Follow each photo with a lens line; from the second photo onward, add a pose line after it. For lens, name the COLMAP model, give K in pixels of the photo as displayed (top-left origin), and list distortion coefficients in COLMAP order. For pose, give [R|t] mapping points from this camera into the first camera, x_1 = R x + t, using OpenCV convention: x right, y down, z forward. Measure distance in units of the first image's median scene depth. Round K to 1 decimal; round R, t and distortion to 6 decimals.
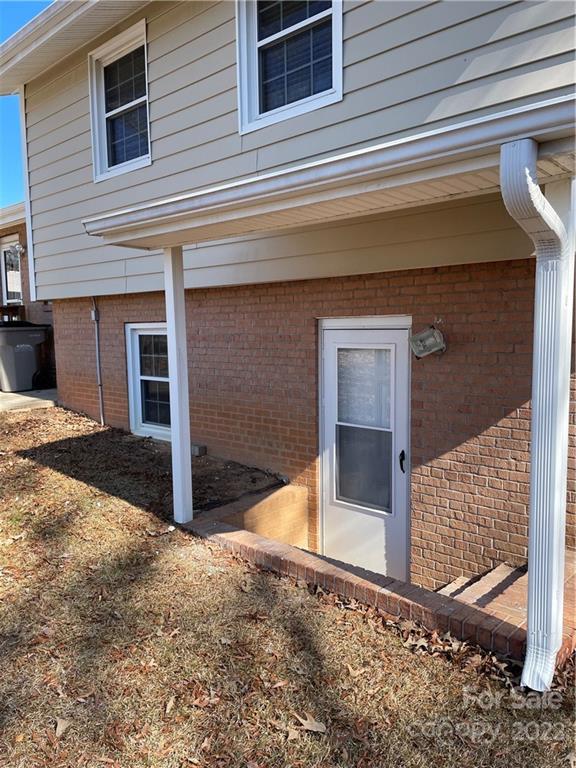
lens RADIAL K [[582.9, 0, 285.4], [0, 582.9, 387.9], [0, 0, 1]] dist [0.093488, -0.121730]
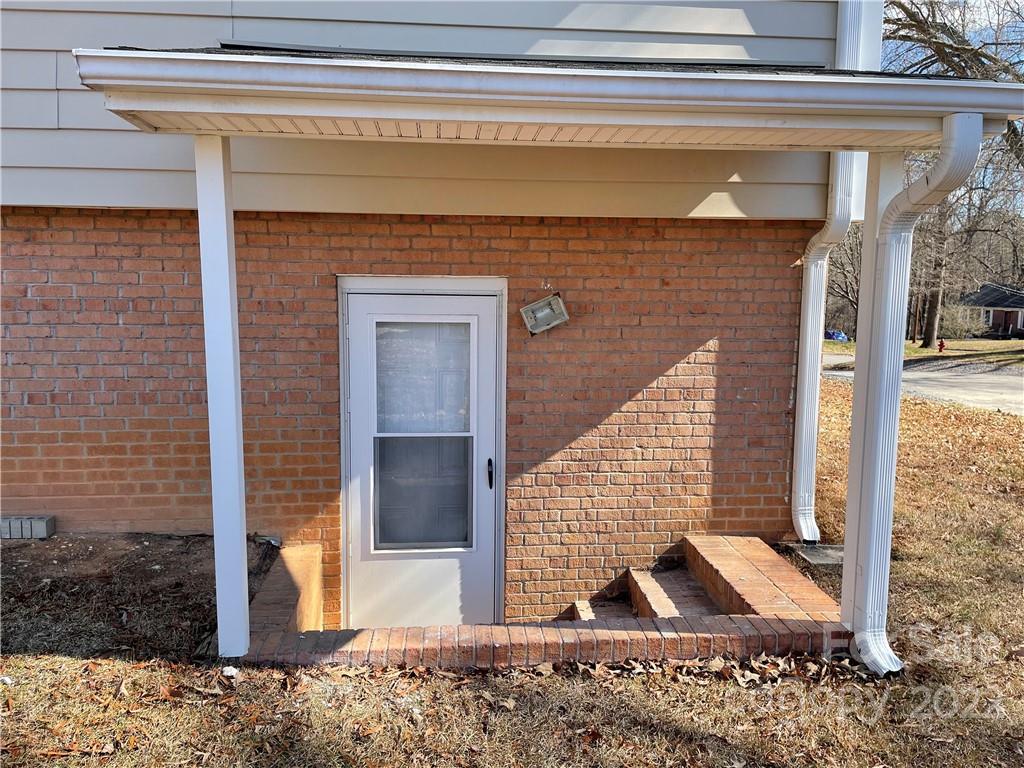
lens RADIAL K [[777.2, 0, 516.1], [0, 777.2, 373.7], [0, 0, 1]] dist [0.093488, -0.121730]
pose [[0.662670, -0.066802, 0.745926, -0.521254], [0.059267, 0.997568, 0.036686, -0.036263], [-0.746562, 0.019898, 0.665018, 0.326647]]
